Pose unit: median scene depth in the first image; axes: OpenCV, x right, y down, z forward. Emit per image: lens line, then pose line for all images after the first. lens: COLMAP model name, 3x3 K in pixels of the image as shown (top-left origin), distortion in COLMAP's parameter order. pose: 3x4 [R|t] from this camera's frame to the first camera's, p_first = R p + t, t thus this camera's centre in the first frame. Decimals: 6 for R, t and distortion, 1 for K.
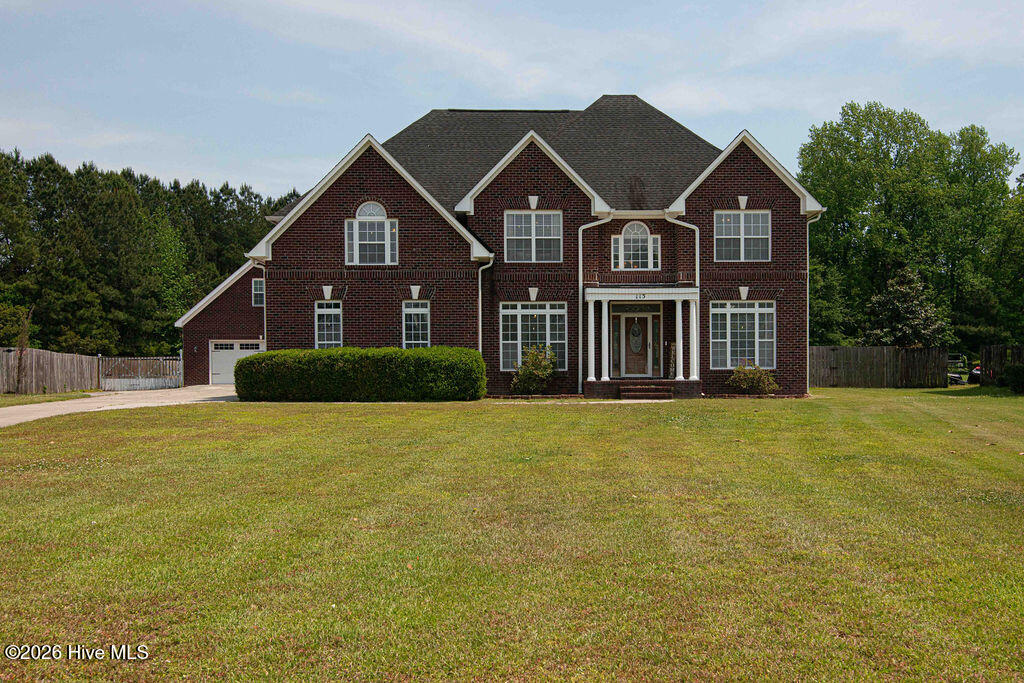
lens RADIAL K [[927.5, 0, 560.3], [0, 927.5, 387.3], [0, 0, 1]] dist [0.011637, -0.008542]
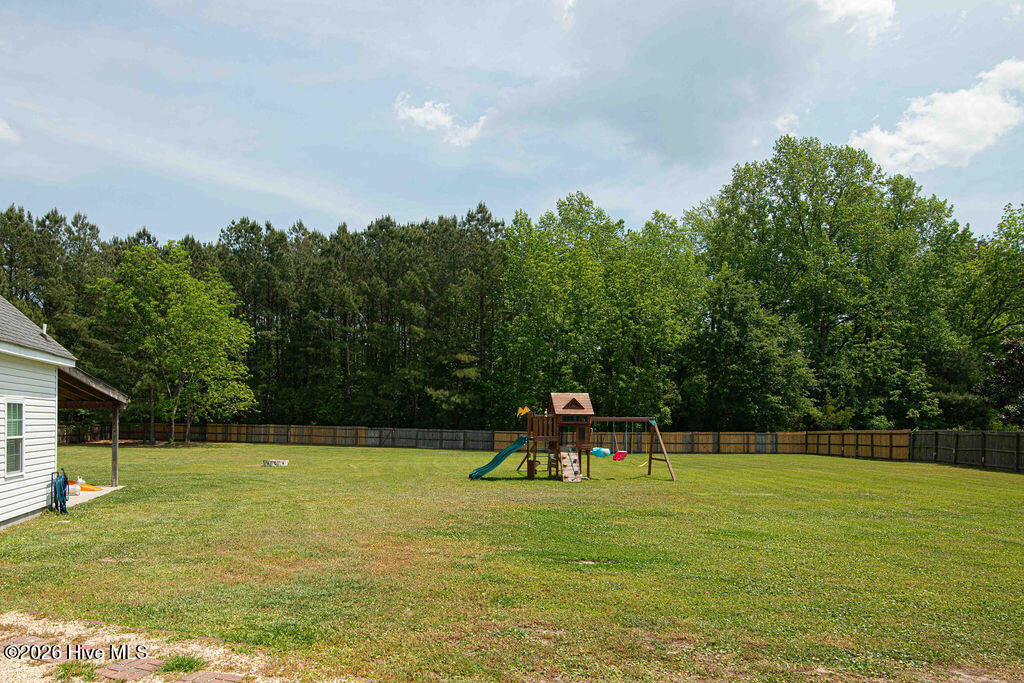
lens RADIAL K [[622.1, 0, 410.8], [0, 622.1, 421.4], [0, 0, 1]] dist [-0.001269, -0.012025]
pose [[0.998694, 0.013246, 0.049345, -0.063155], [-0.011996, 0.999602, -0.025547, -0.018288], [-0.049664, 0.024922, 0.998455, 0.427170]]
